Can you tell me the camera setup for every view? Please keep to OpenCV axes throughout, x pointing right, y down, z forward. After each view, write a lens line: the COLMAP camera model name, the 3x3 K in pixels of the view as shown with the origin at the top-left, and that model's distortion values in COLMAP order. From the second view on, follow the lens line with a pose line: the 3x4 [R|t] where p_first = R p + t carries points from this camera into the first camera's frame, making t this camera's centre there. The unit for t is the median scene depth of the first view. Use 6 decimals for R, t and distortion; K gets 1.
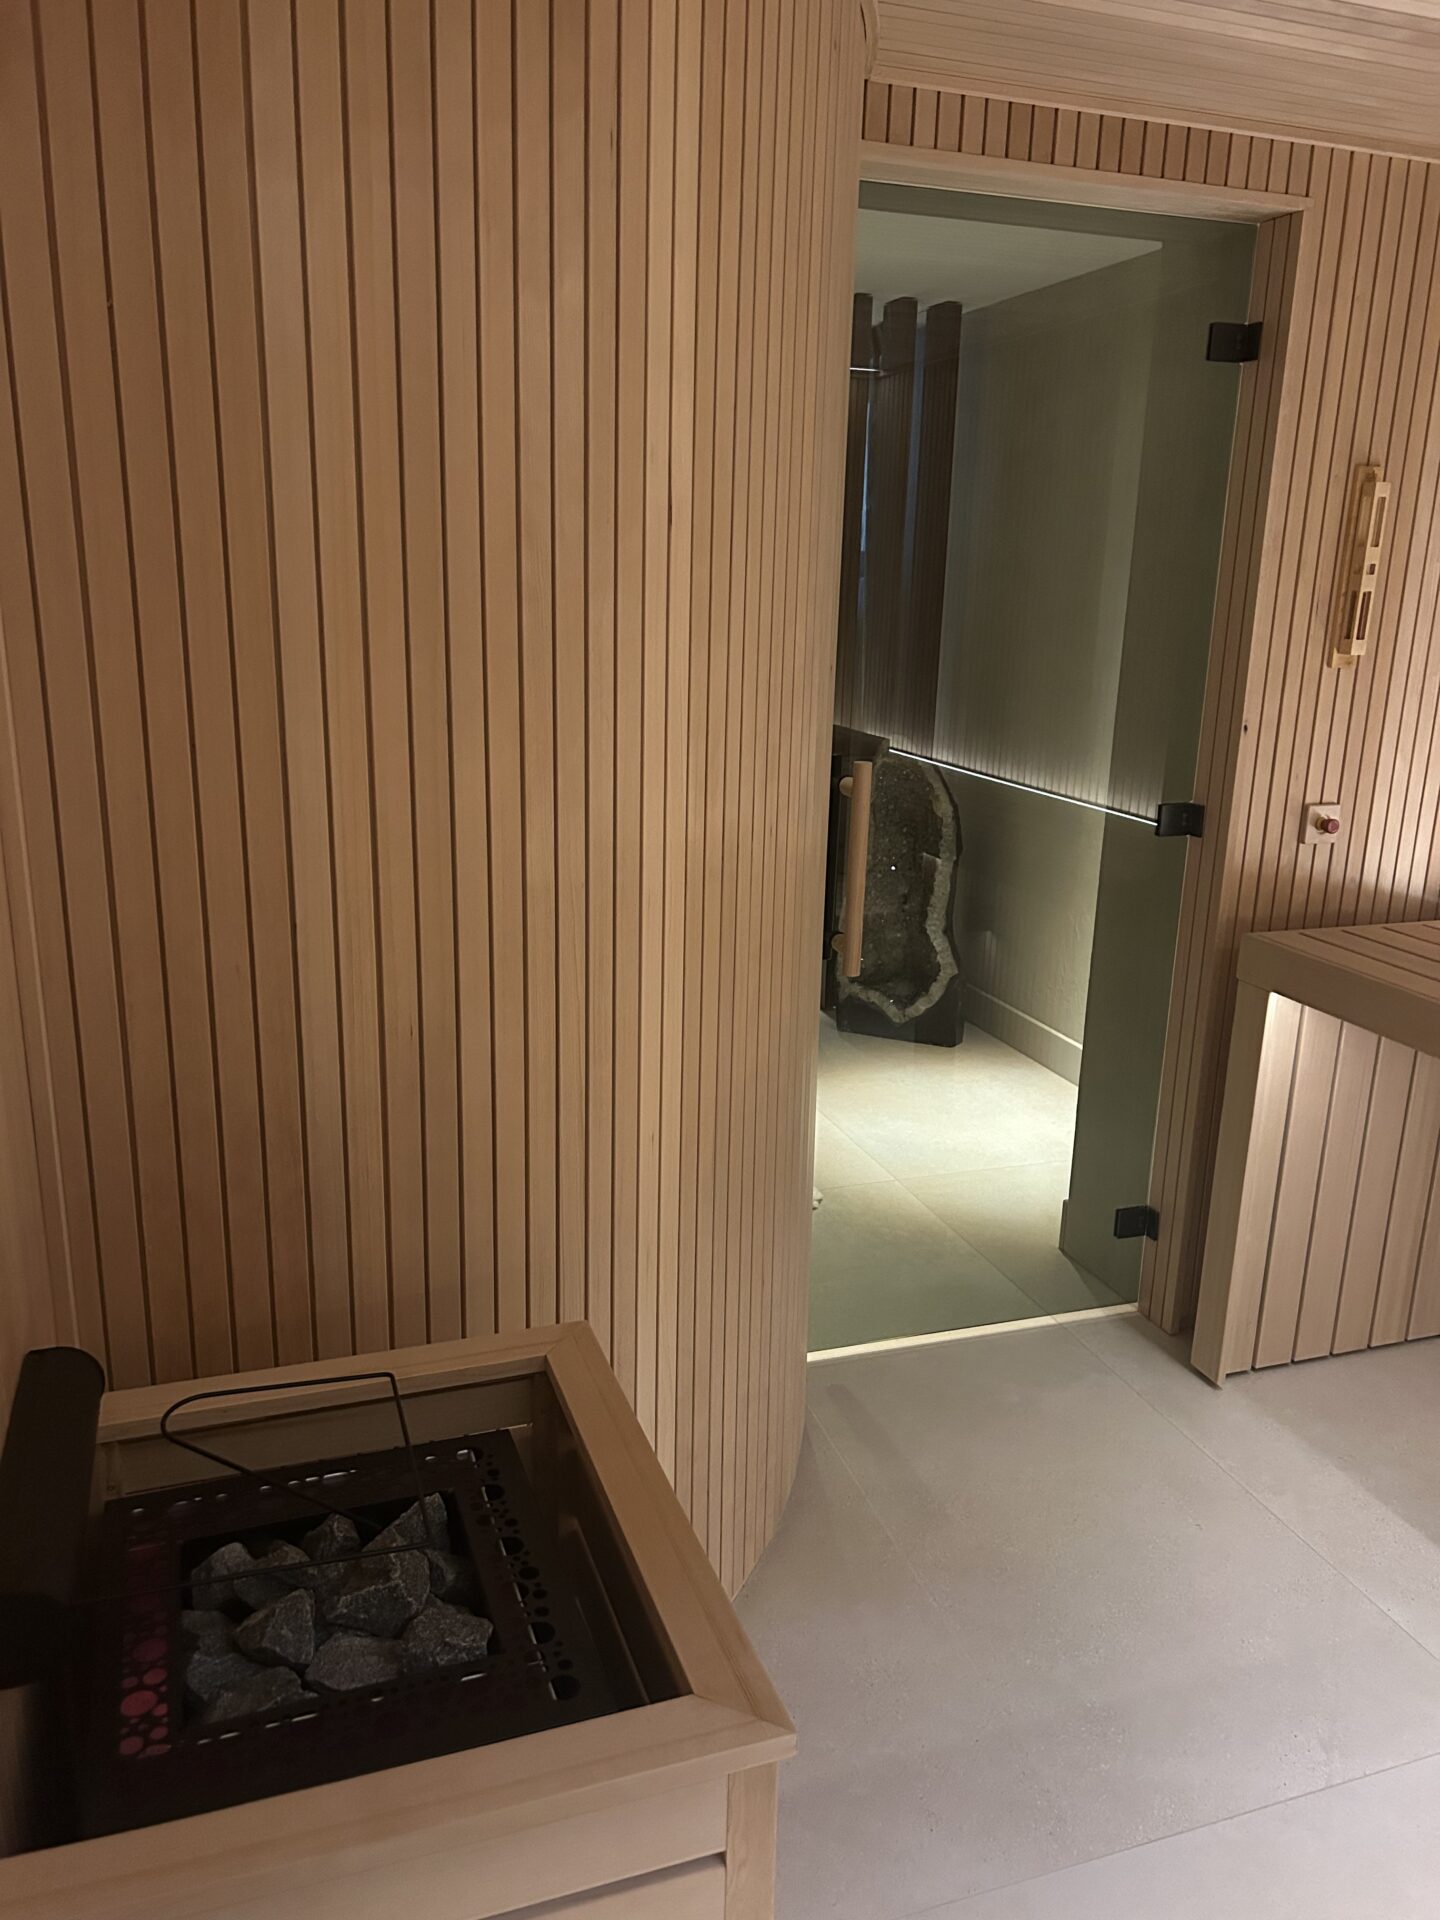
lens RADIAL K [[1443.2, 0, 722.3], [0, 1443.2, 970.5], [0, 0, 1]] dist [0.046643, -0.041076]
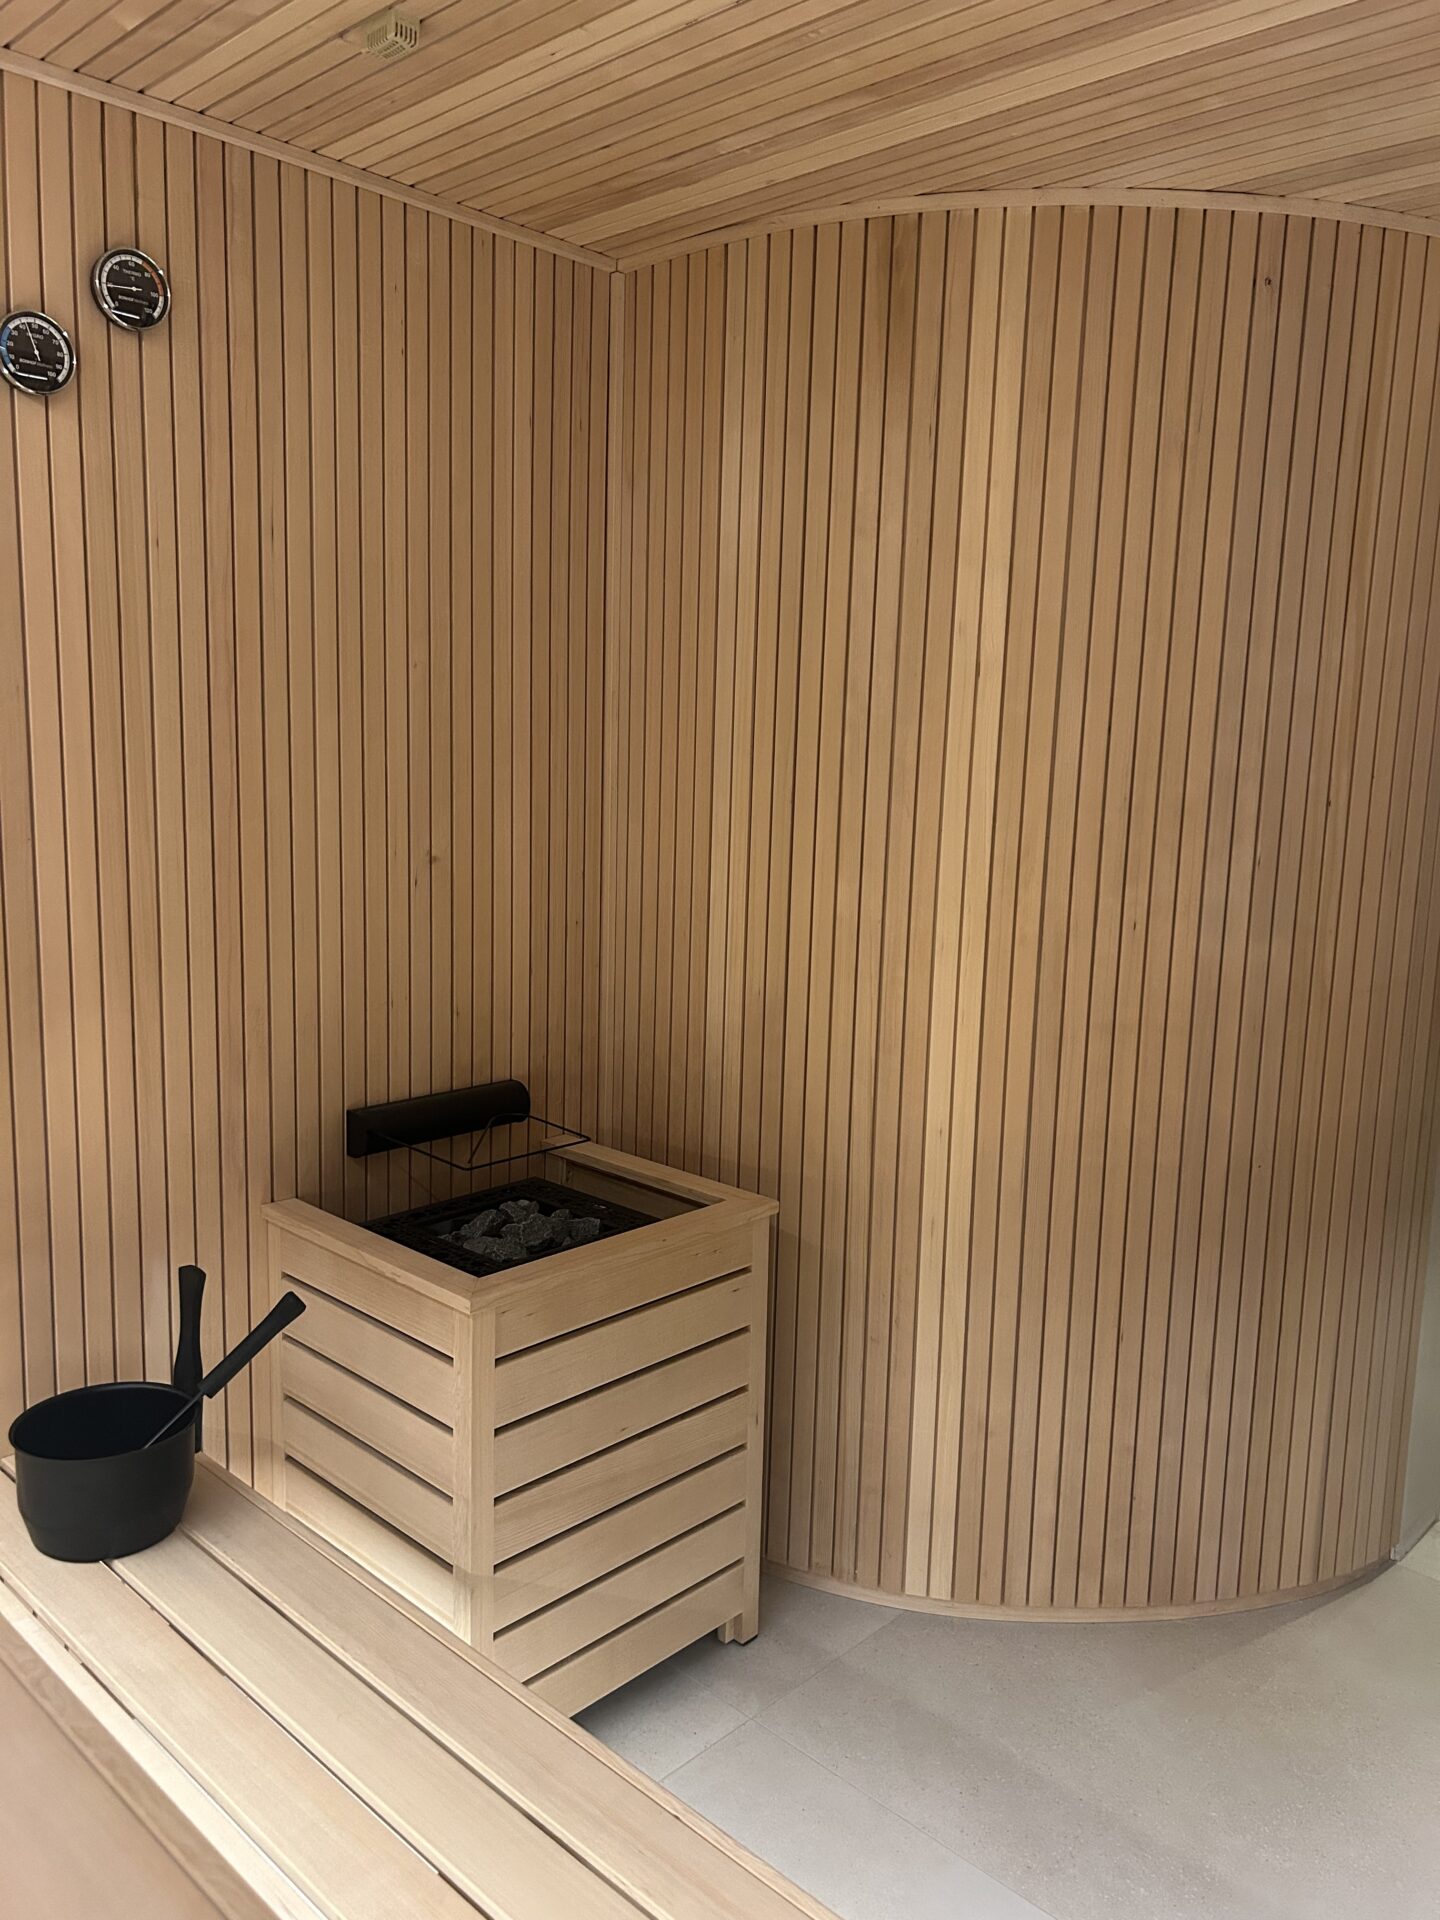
lens RADIAL K [[1439.7, 0, 720.4], [0, 1439.7, 951.2], [0, 0, 1]] dist [0.098275, -0.123313]
pose [[0.451150, 0.121042, -0.884202, 0.645022], [-0.253674, 0.967285, 0.002983, 0.002988], [0.855636, 0.222953, 0.467096, 0.116482]]
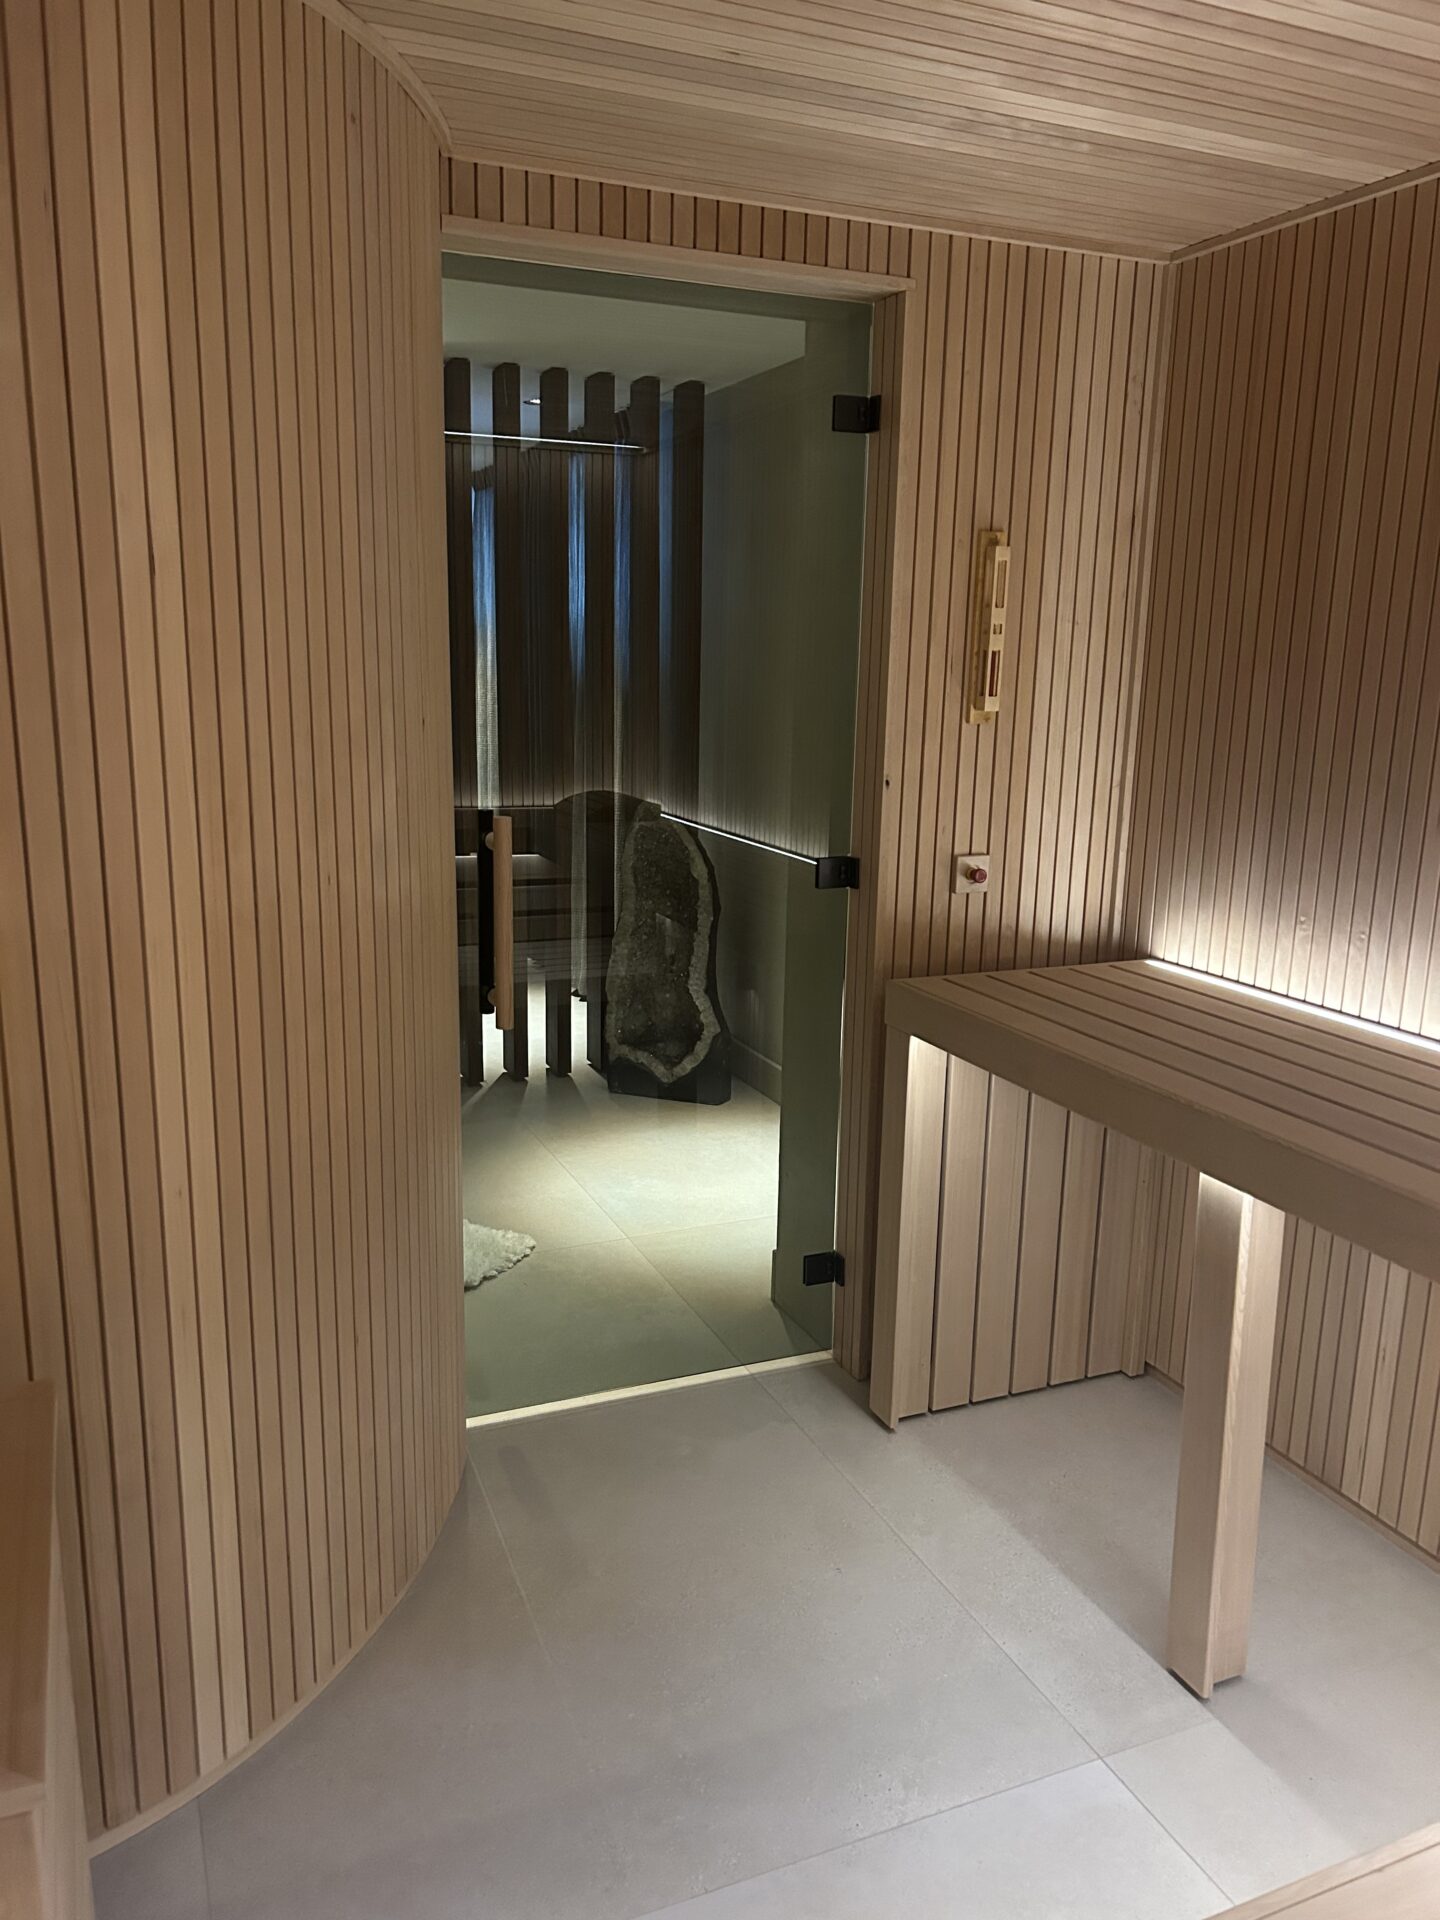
lens RADIAL K [[1435.9, 0, 704.2], [0, 1435.9, 973.6], [0, 0, 1]] dist [0.069696, -0.082872]
pose [[0.997914, -0.019778, 0.061450, 0.159242], [0.022683, 0.998640, -0.046937, 0.014354], [-0.060438, 0.048233, 0.997006, -0.007923]]
